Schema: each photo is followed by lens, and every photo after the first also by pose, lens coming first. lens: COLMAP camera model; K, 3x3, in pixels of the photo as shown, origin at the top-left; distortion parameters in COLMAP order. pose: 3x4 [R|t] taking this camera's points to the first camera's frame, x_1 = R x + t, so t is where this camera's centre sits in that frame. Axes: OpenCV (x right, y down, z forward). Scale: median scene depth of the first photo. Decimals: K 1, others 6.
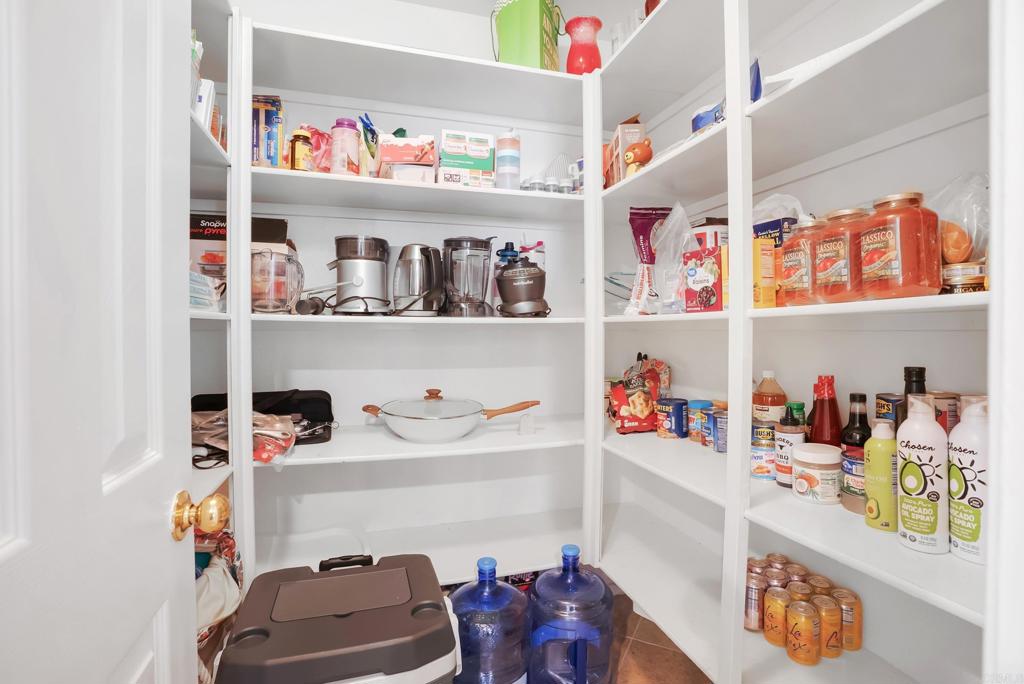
lens RADIAL K [[487.7, 0, 503.1], [0, 487.7, 340.8], [0, 0, 1]] dist [-0.069317, 0.028089]
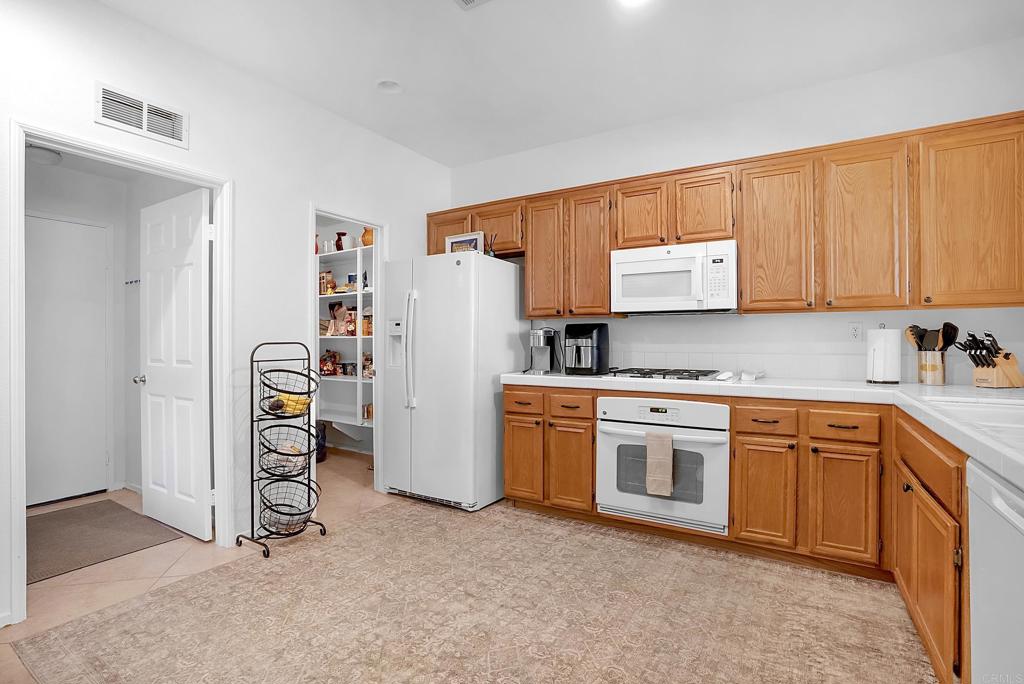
lens RADIAL K [[487.7, 0, 503.1], [0, 487.7, 340.8], [0, 0, 1]] dist [-0.069317, 0.028089]
pose [[0.761196, 0.001398, 0.648521, -0.903738], [0.010422, 0.999842, -0.014387, 0.035236], [-0.648438, 0.017710, 0.761061, -2.106974]]
